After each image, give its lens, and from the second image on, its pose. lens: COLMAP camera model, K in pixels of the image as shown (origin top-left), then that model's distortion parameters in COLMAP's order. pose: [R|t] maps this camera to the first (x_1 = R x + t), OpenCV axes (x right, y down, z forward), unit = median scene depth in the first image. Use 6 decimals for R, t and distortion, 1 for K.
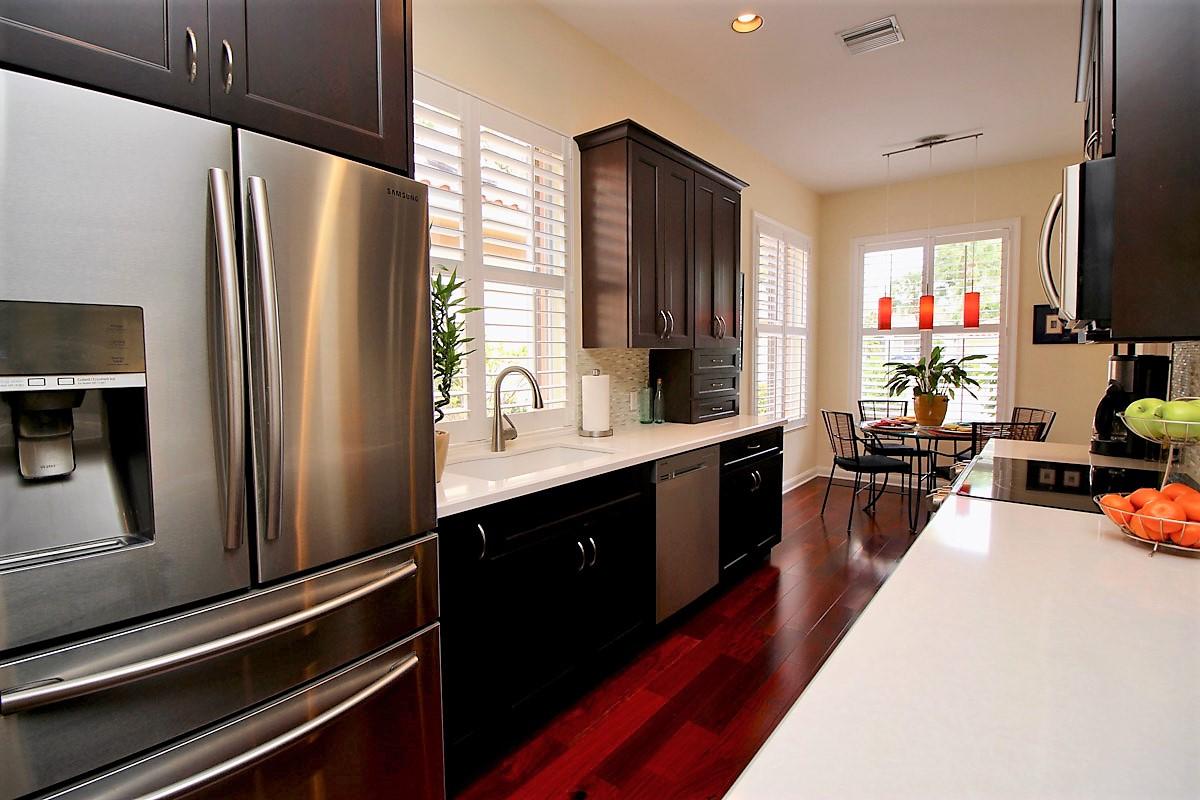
lens RADIAL K [[557.0, 0, 595.0], [0, 557.0, 396.4], [0, 0, 1]] dist [-0.003897, -0.005755]
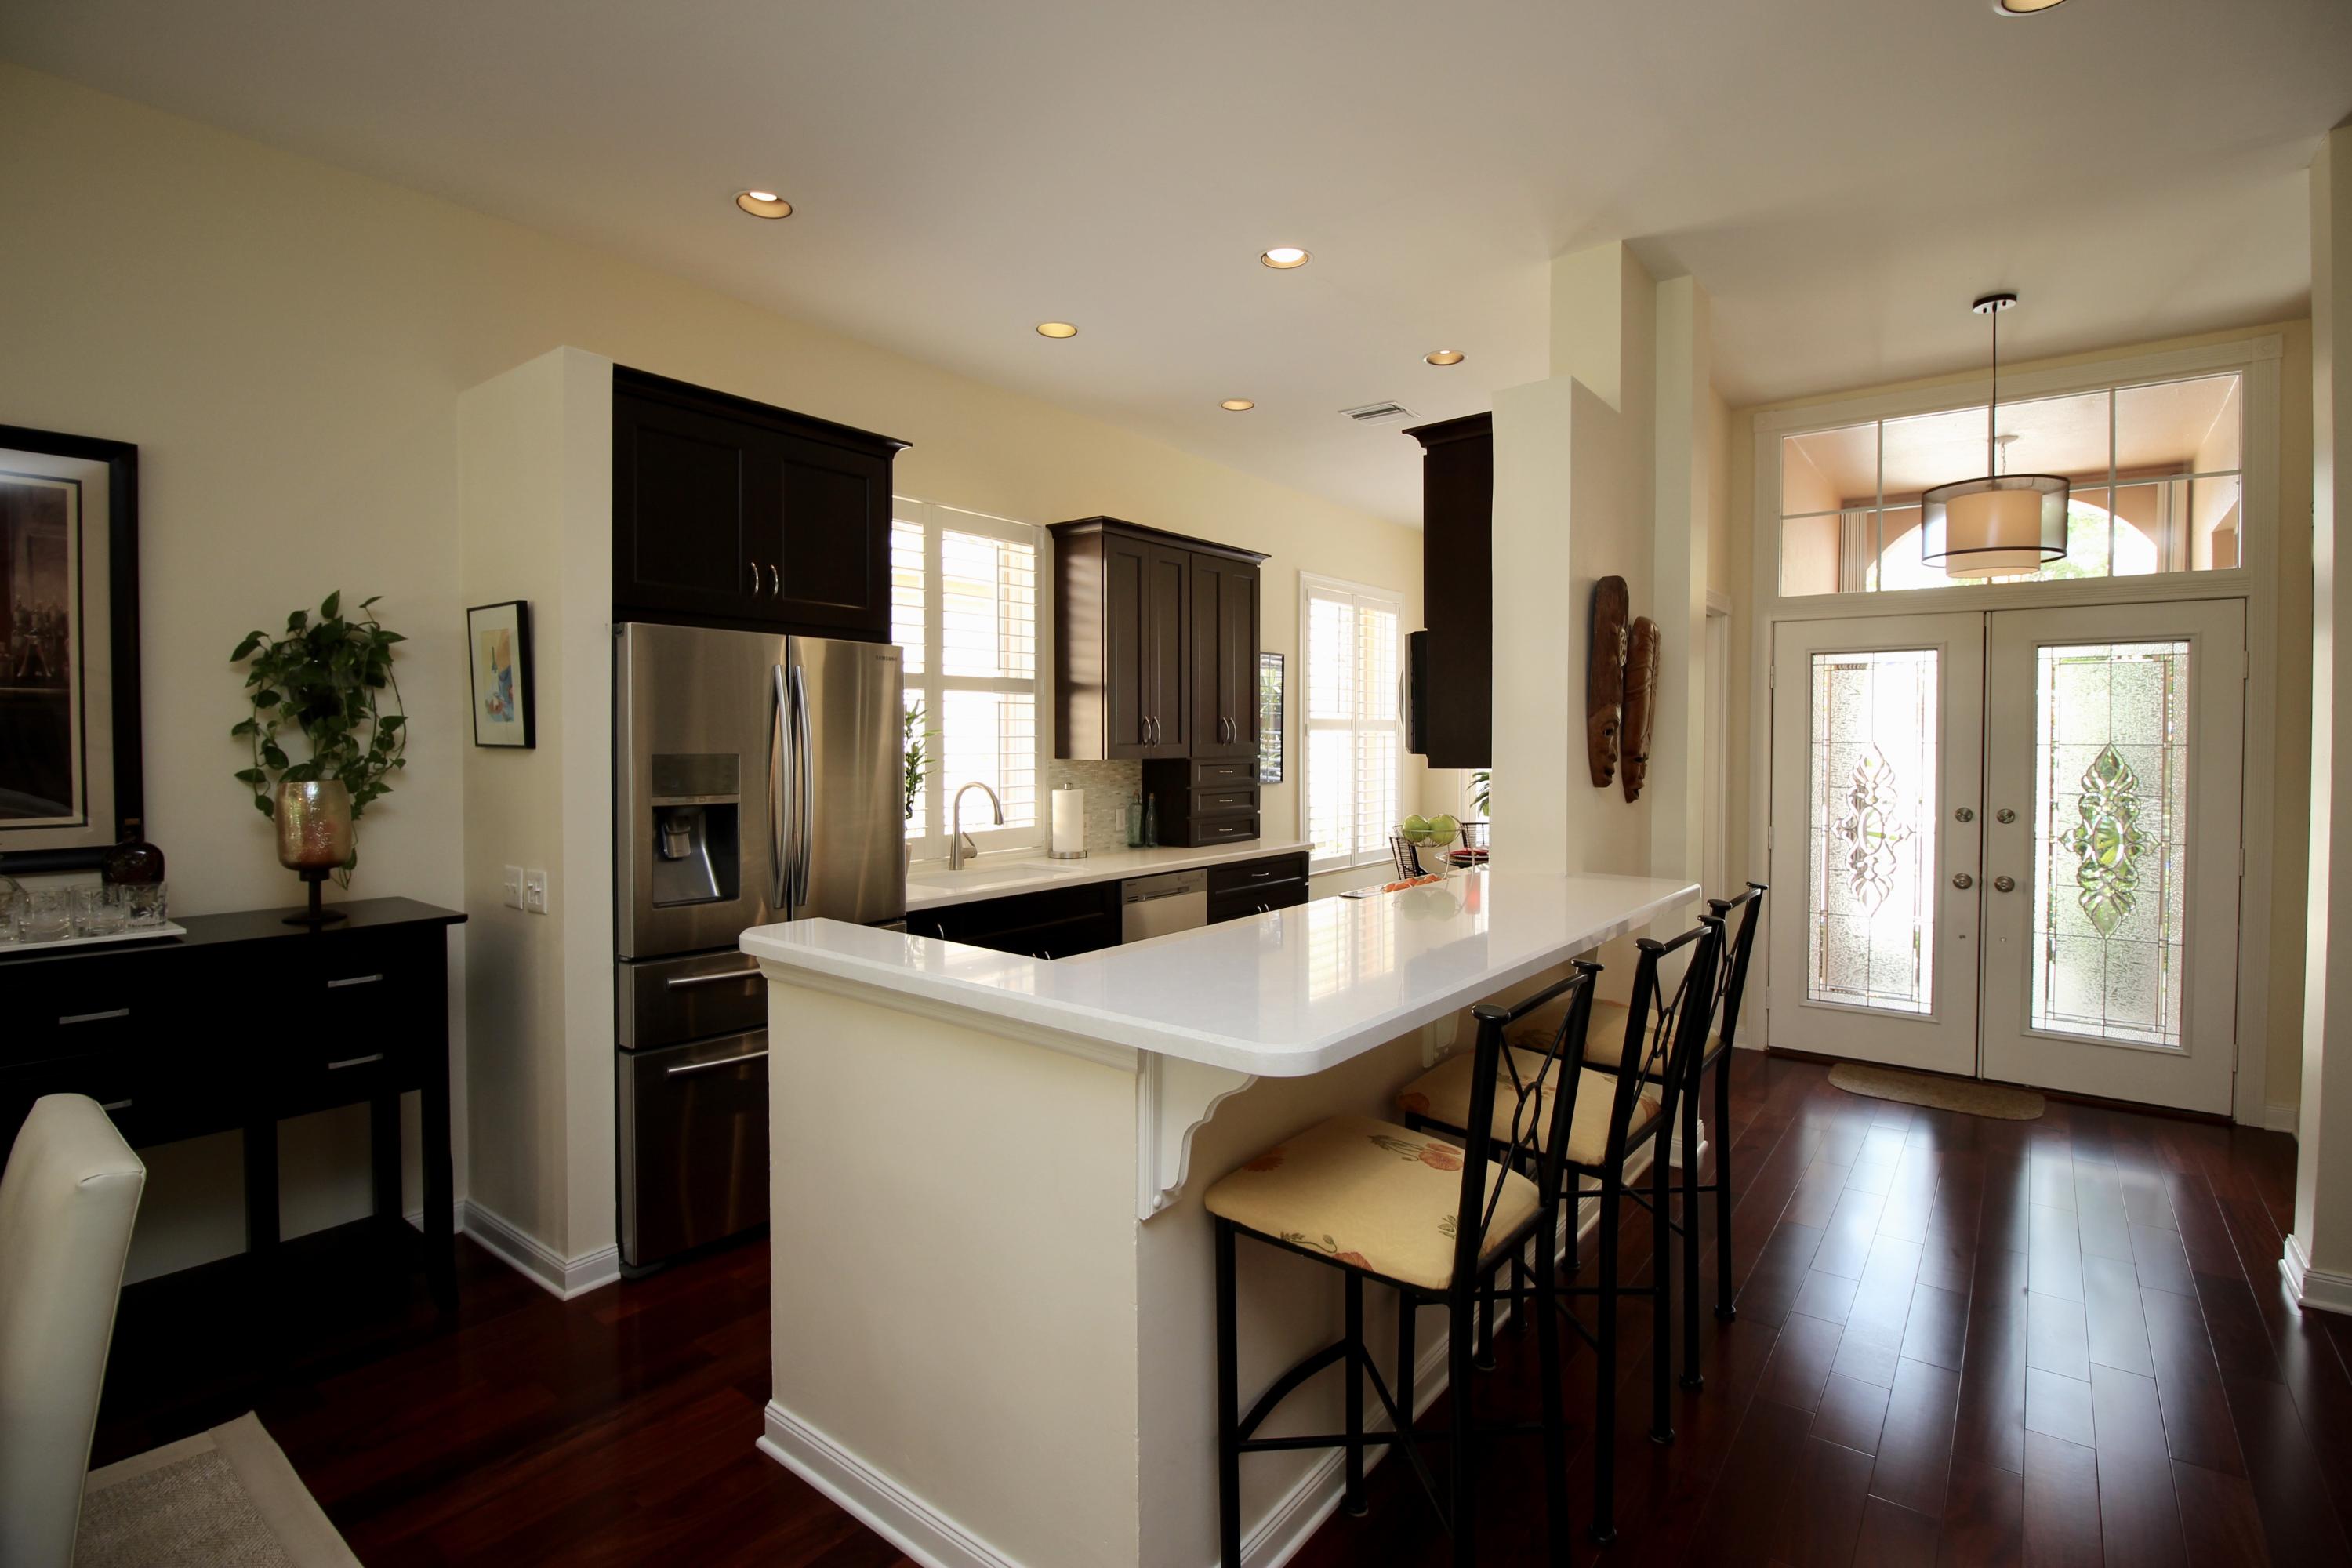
lens RADIAL K [[1091.8, 0, 1178.0], [0, 1091.8, 776.0], [0, 0, 1]] dist [-0.003897, -0.005755]
pose [[0.999823, 0.006528, 0.017632, 0.141505], [-0.005855, 0.999261, -0.037995, 0.005373], [-0.017867, 0.037885, 0.999122, -0.722631]]
